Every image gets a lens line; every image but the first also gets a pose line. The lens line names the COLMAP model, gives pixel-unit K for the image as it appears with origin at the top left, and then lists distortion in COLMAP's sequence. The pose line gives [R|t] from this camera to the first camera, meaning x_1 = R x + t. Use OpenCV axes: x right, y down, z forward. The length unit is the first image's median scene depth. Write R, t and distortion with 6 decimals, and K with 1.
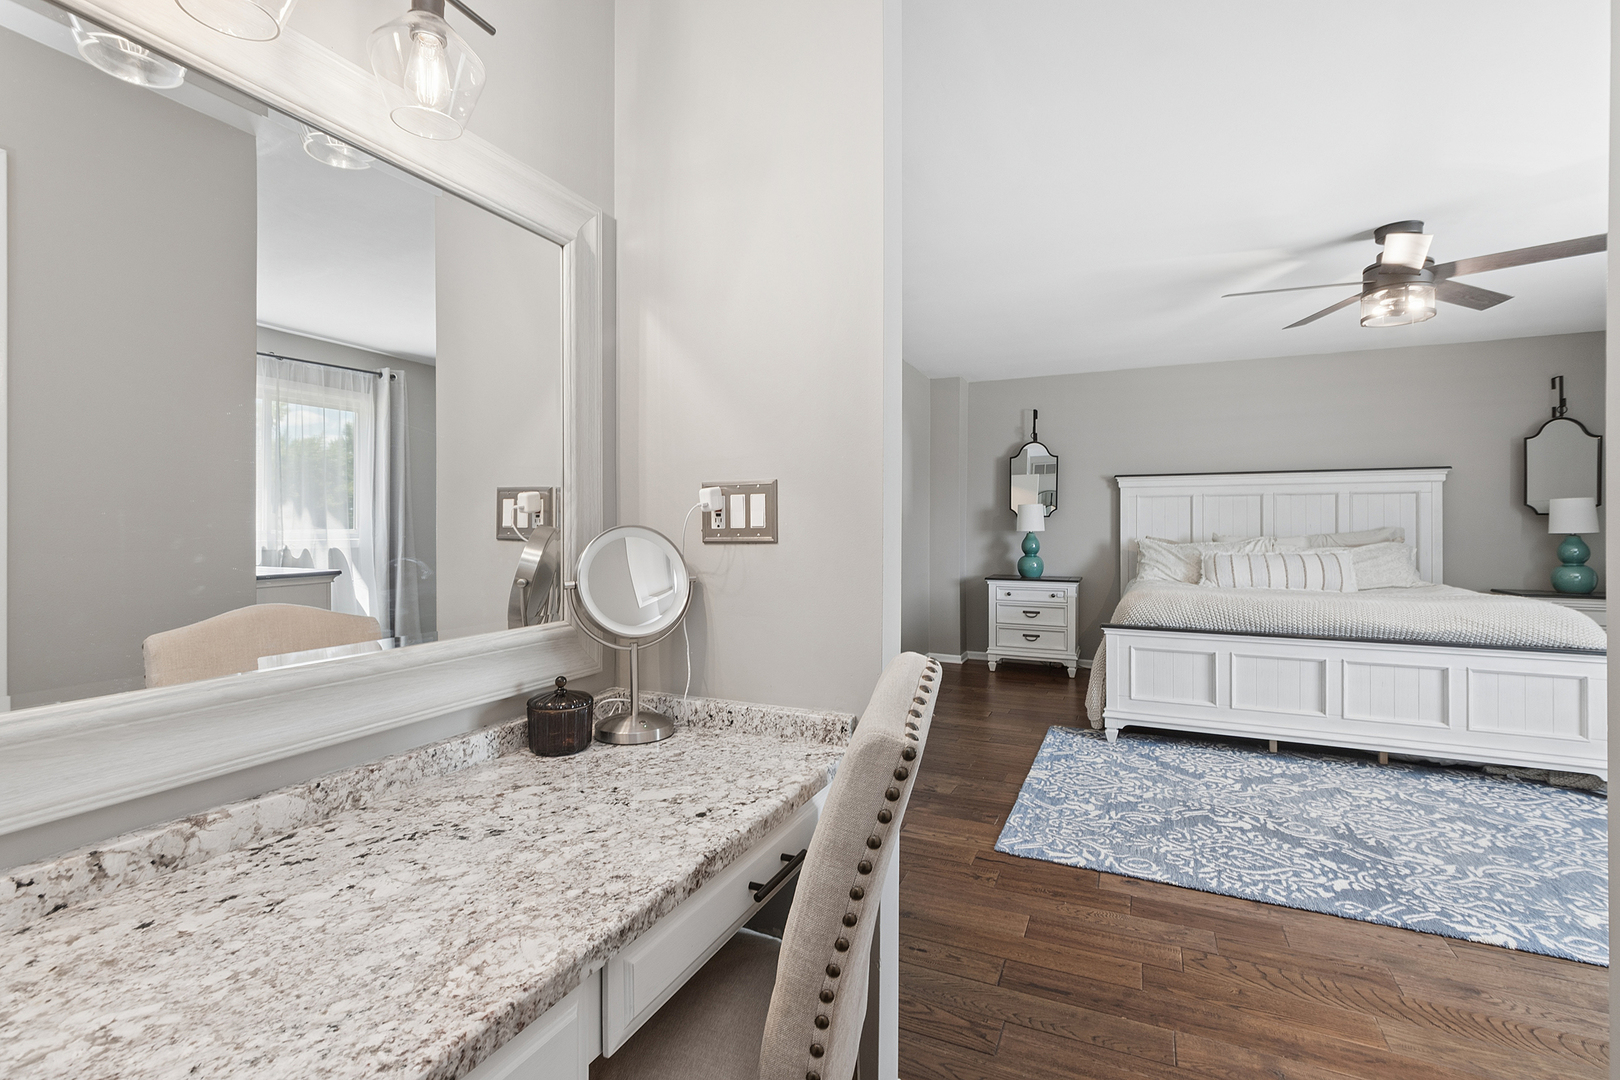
lens RADIAL K [[726.1, 0, 809.3], [0, 726.1, 529.1], [0, 0, 1]] dist [0.003616, -0.003003]
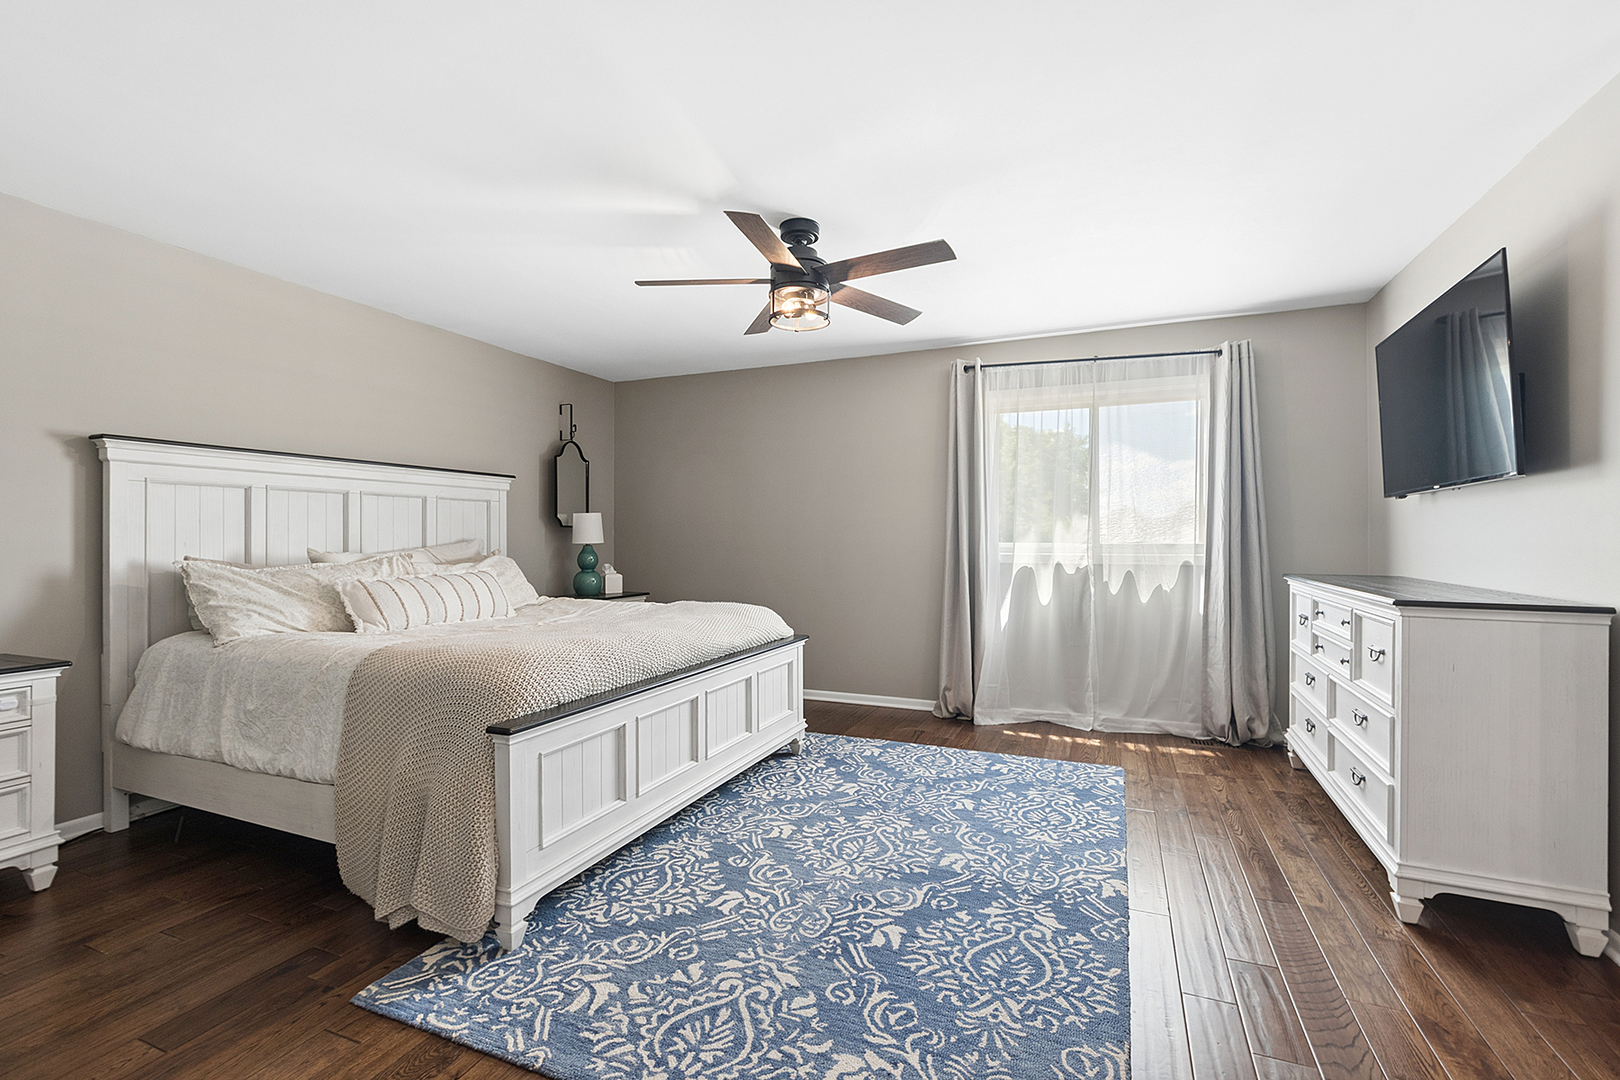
lens RADIAL K [[726.1, 0, 793.5], [0, 726.1, 532.4], [0, 0, 1]] dist [0.003616, -0.003003]
pose [[-0.022537, 0.005484, 0.999731, -0.147174], [0.007680, 0.999956, -0.005312, -0.004050], [-0.999717, 0.007558, -0.022578, 1.028844]]
